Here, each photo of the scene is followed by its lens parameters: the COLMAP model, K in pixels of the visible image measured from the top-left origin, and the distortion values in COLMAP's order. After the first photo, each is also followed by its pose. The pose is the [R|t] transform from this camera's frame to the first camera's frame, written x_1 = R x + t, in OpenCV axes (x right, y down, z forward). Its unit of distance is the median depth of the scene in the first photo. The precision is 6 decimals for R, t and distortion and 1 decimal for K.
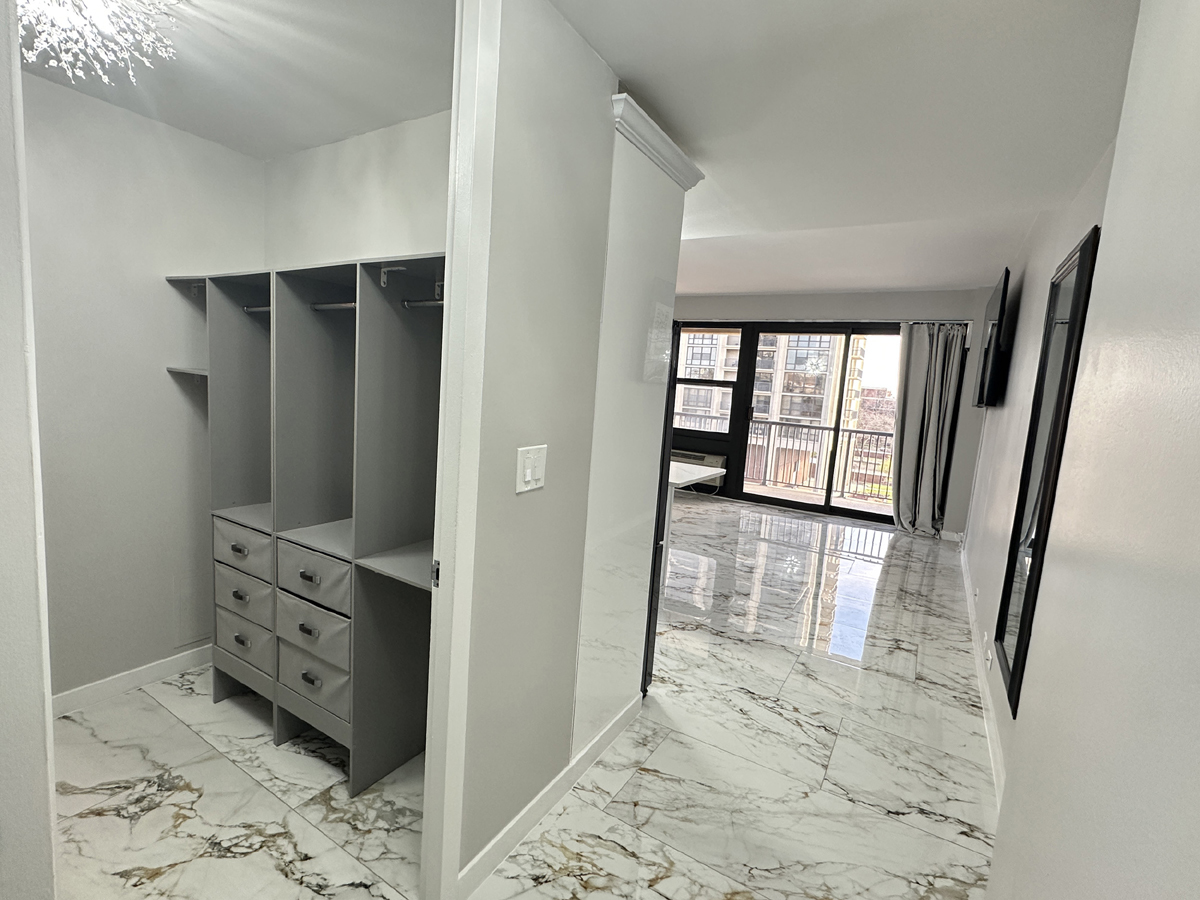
lens RADIAL K [[548.1, 0, 600.0], [0, 548.1, 450.0], [0, 0, 1]] dist [-0.000953, -0.000148]
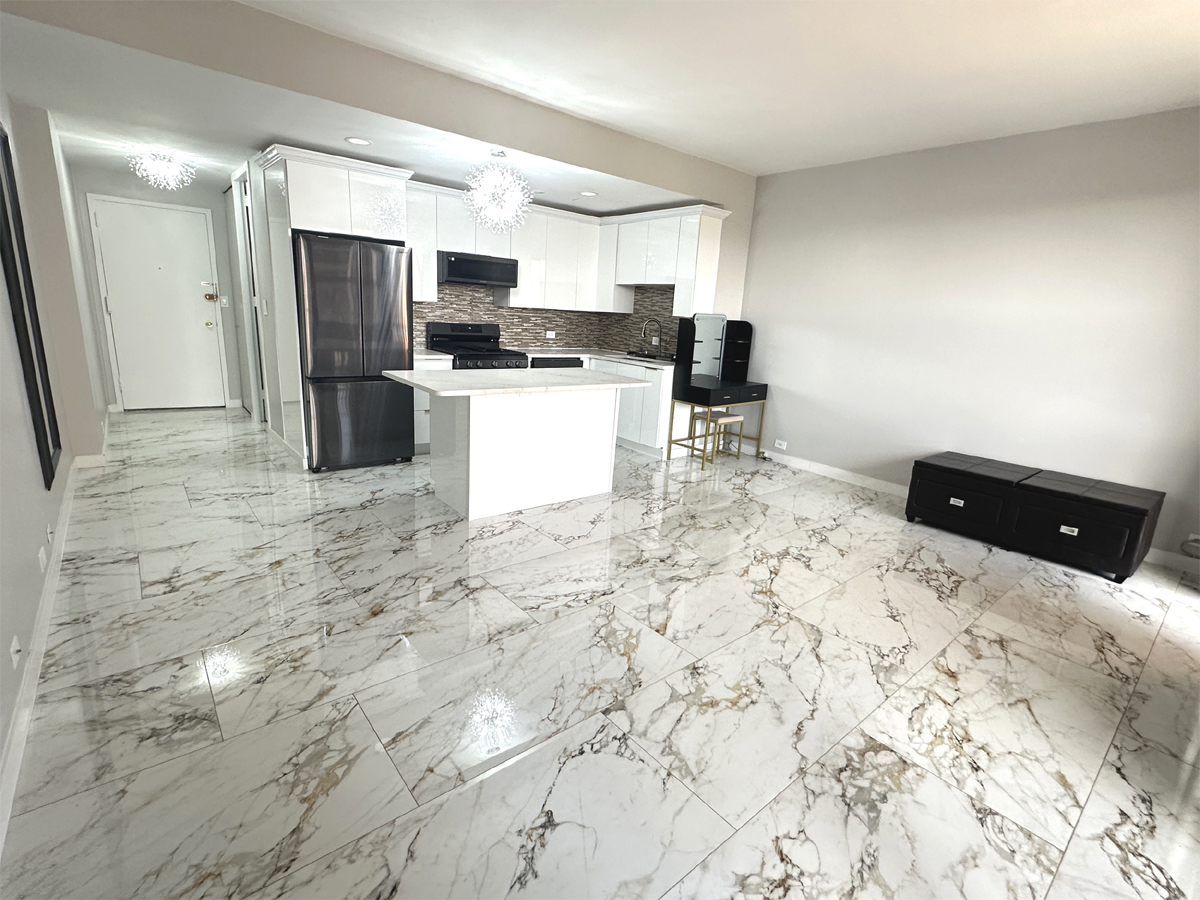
lens RADIAL K [[563.7, 0, 599.4], [0, 563.7, 448.6], [0, 0, 1]] dist [-0.000712, -0.000366]
pose [[-0.317008, 0.138474, -0.938259, 0.791723], [-0.198558, 0.957671, 0.208425, -0.081341], [0.927405, 0.252371, -0.276094, 1.282089]]
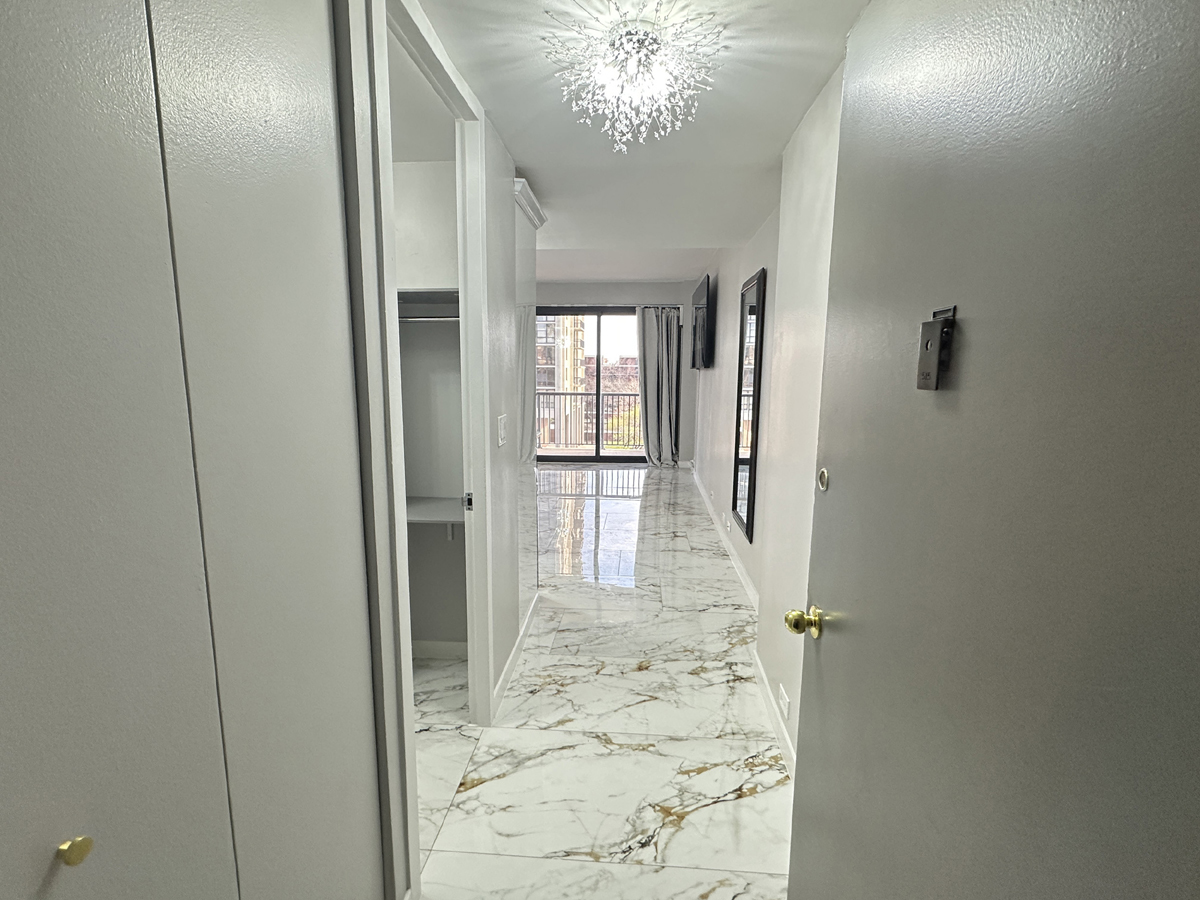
lens RADIAL K [[548.1, 0, 600.0], [0, 548.1, 450.0], [0, 0, 1]] dist [-0.000953, -0.000148]
pose [[0.887773, -0.128018, 0.442121, -0.191480], [0.108127, 0.991668, 0.070024, 0.003884], [-0.447401, -0.014360, 0.894218, -0.166315]]
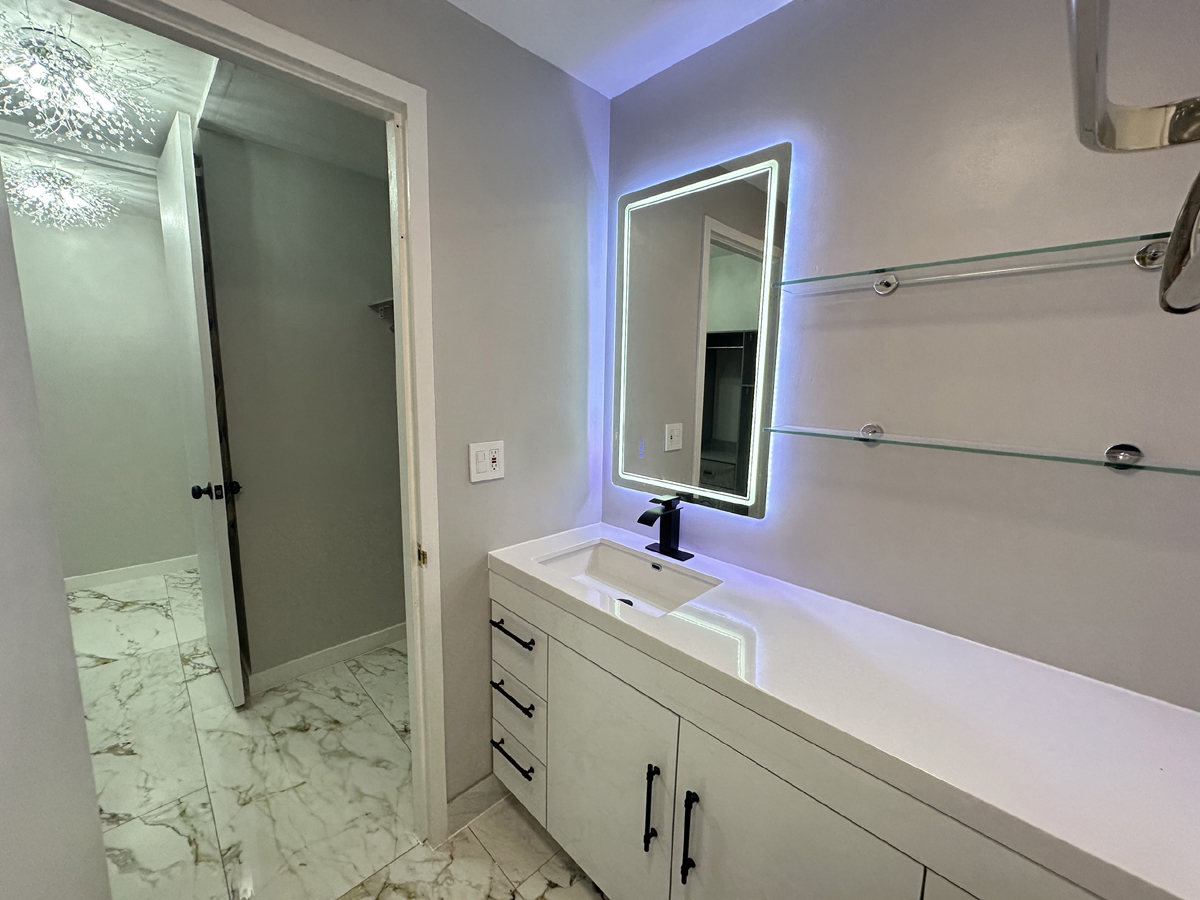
lens RADIAL K [[479.5, 0, 600.0], [0, 479.5, 450.0], [0, 0, 1]] dist [-0.002941, -0.000280]
pose [[-0.966096, -0.130651, 0.222688, -0.726164], [-0.065101, 0.957914, 0.279576, -0.114853], [-0.249843, 0.255600, -0.933942, 0.546173]]
